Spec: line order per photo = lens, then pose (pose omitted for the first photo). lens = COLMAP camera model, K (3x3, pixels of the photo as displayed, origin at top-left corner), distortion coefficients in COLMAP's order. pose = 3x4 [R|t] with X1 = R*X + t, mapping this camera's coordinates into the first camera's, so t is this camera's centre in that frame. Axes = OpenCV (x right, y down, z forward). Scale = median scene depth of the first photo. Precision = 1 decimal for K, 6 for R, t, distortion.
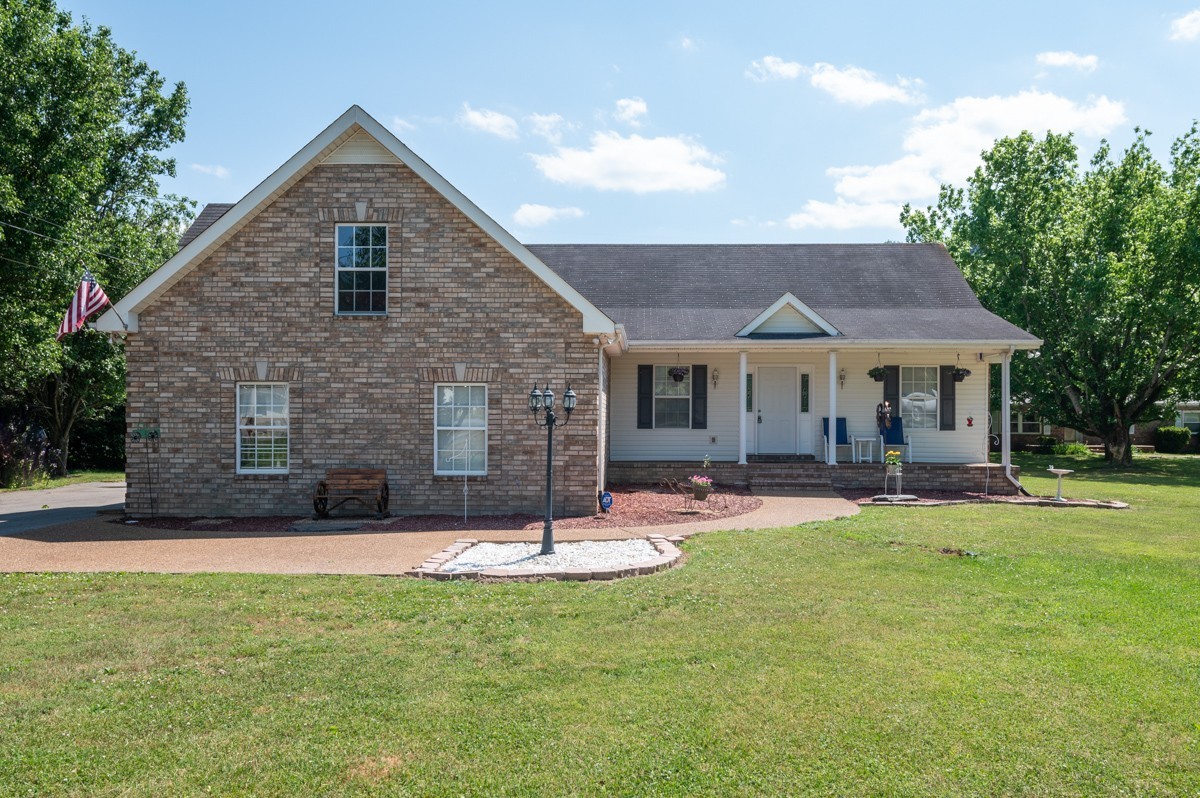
lens RADIAL K [[1080.6, 0, 599.2], [0, 1080.6, 428.1], [0, 0, 1]] dist [-0.010215, -0.007174]
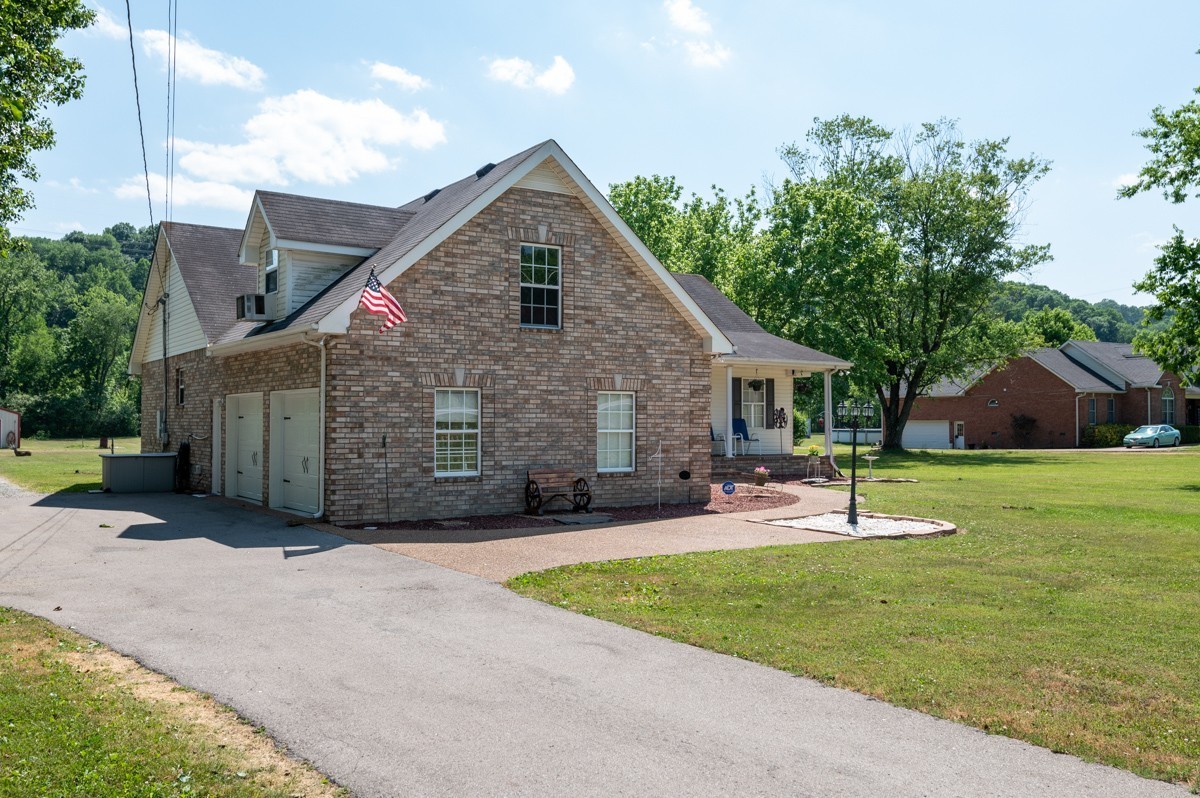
lens RADIAL K [[1134.6, 0, 600.4], [0, 1134.6, 398.6], [0, 0, 1]] dist [-0.020293, 0.000000]
pose [[0.806229, 0.009197, 0.591532, -0.851184], [0.003153, 0.999798, -0.019842, -0.010125], [-0.591595, 0.017863, 0.806037, 0.038645]]
